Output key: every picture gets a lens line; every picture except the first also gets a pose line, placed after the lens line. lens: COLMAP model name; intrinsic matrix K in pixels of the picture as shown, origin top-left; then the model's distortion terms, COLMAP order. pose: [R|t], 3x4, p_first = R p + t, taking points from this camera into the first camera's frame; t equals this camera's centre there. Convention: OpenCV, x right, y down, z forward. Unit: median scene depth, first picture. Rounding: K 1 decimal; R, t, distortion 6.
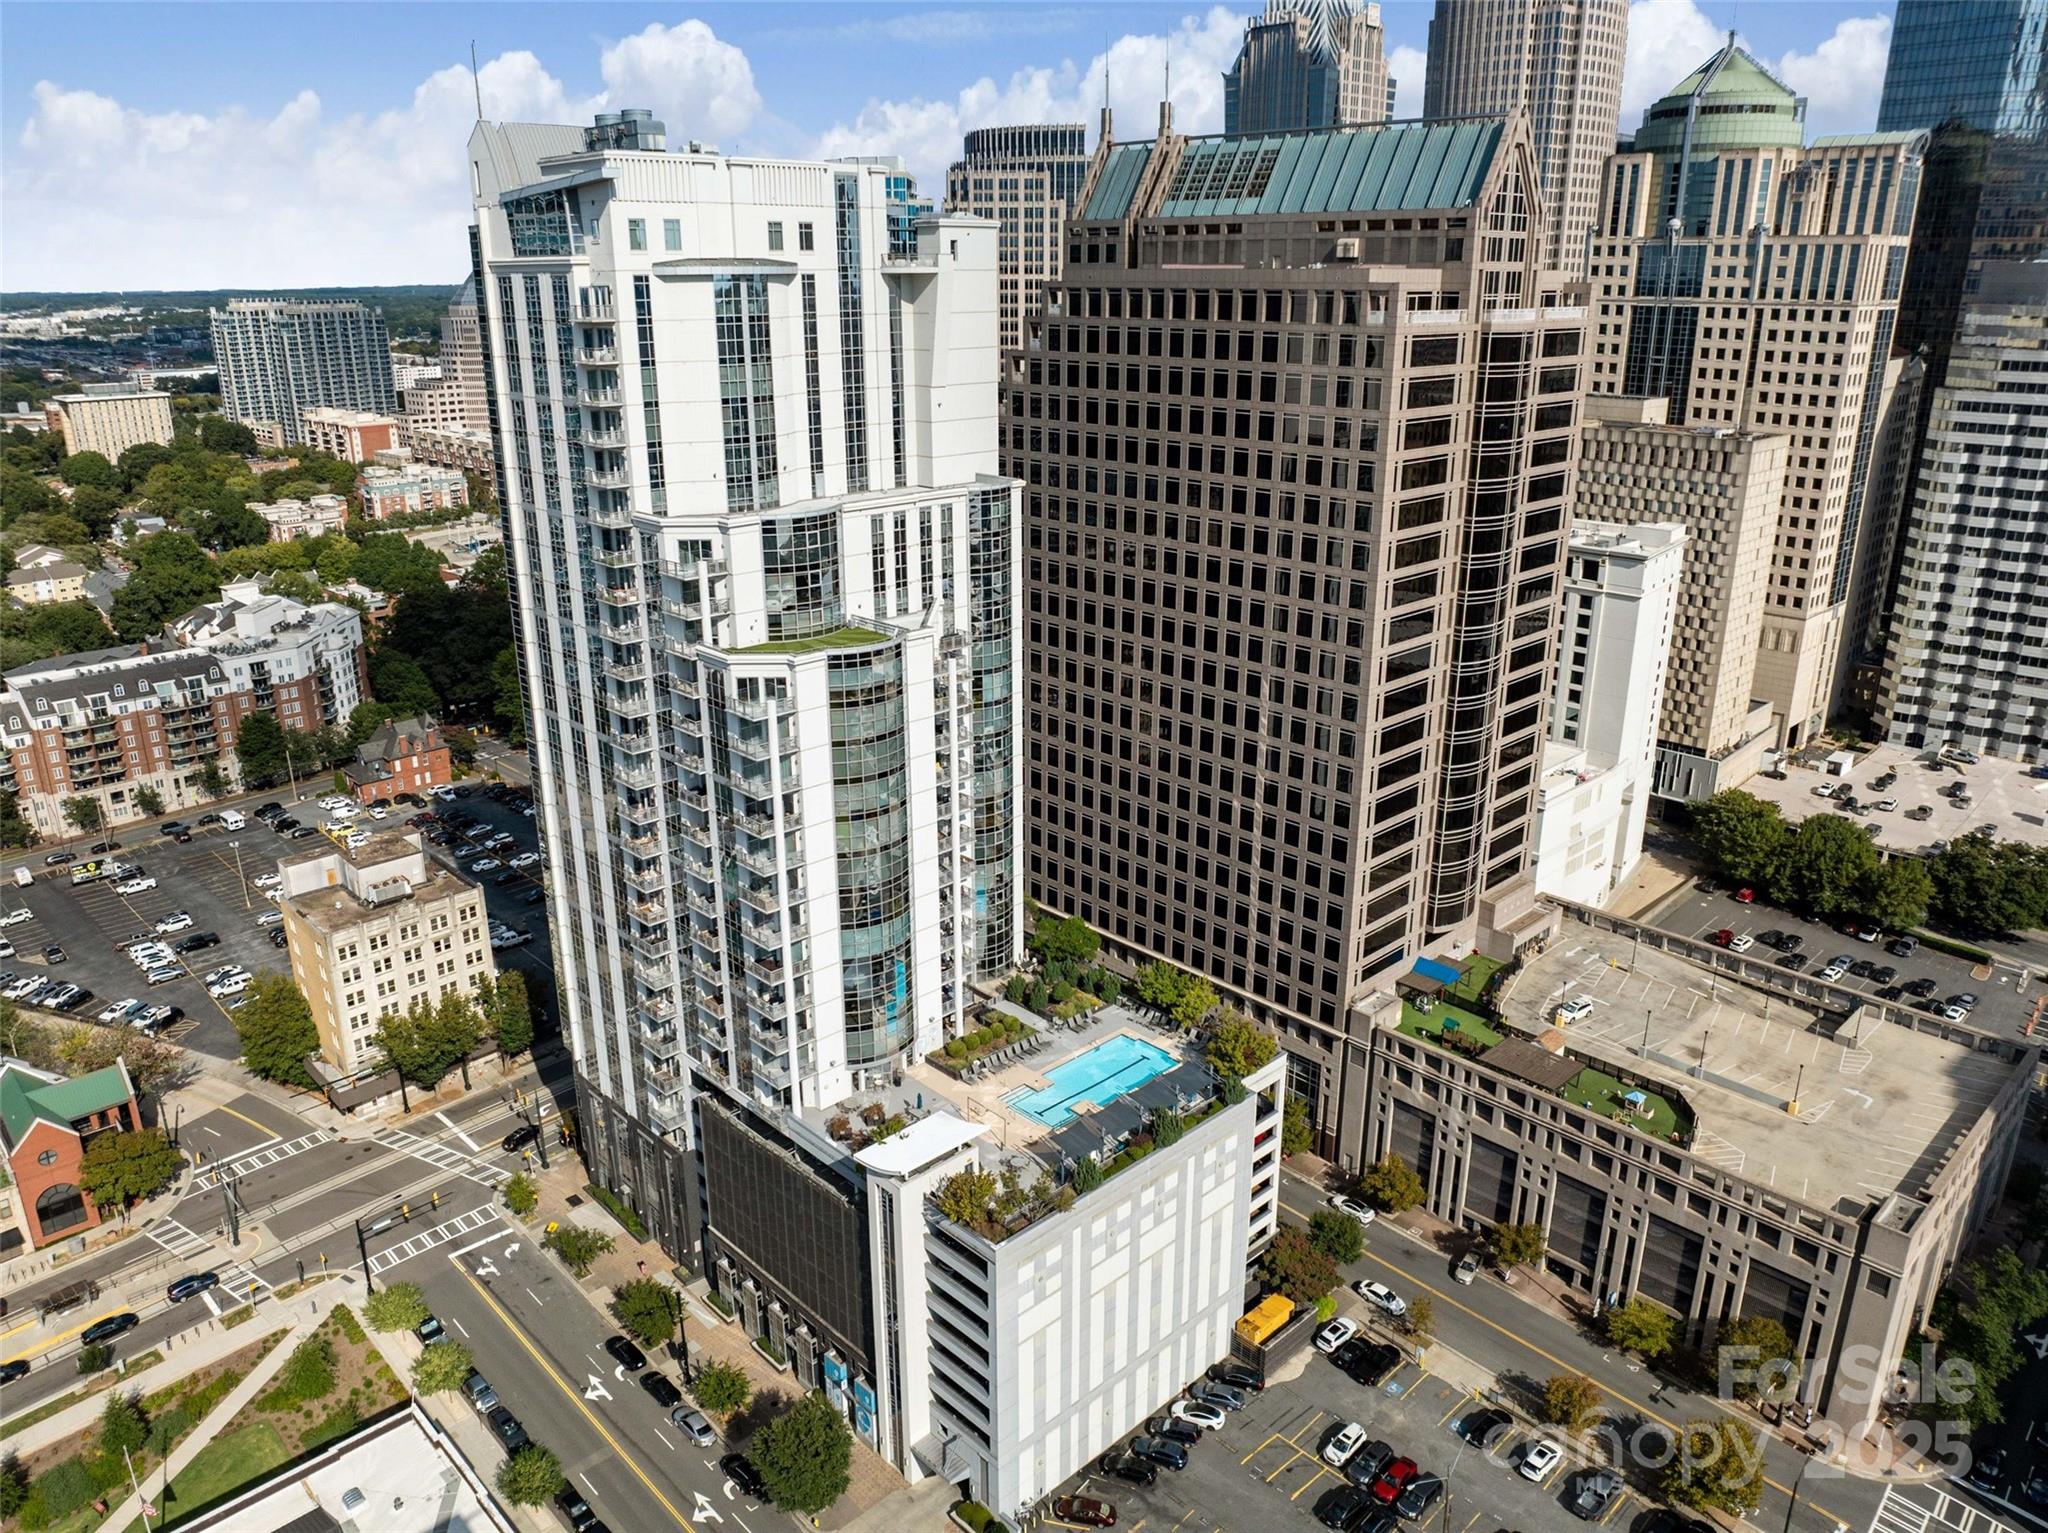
lens RADIAL K [[1443.1, 0, 1027.3], [0, 1443.1, 762.9], [0, 0, 1]] dist [-0.006975, -0.001217]
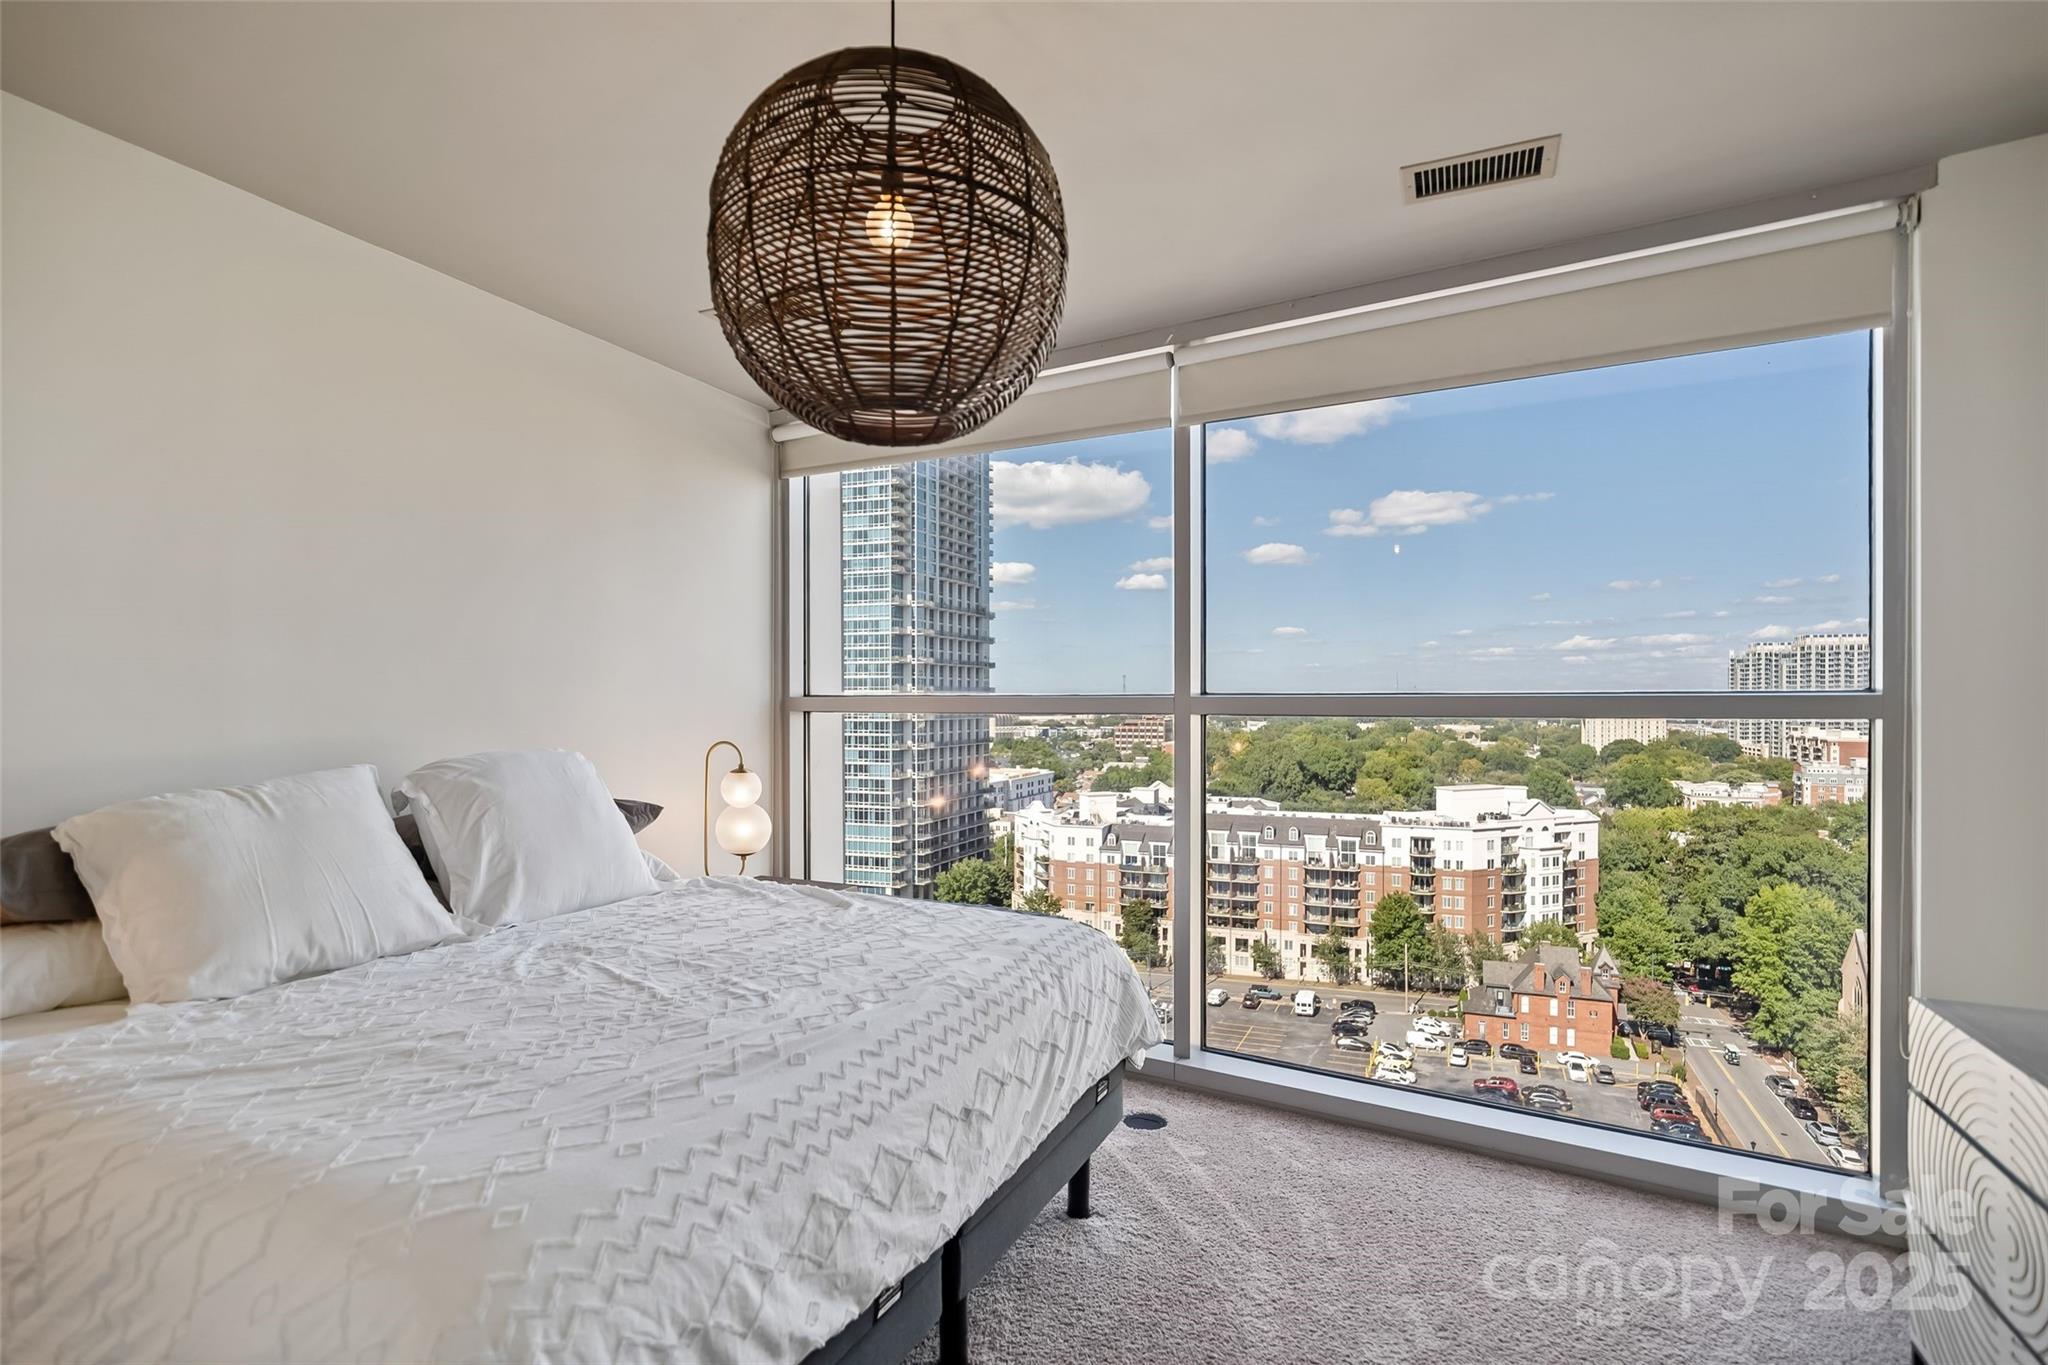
lens RADIAL K [[988.2, 0, 1024.6], [0, 988.2, 691.2], [0, 0, 1]] dist [-0.005797, 0.000039]
pose [[0.382968, -0.002337, -0.923759, -0.090598], [-0.298900, 0.945888, -0.126309, -0.008595], [0.874068, 0.324483, 0.361546, 0.570429]]
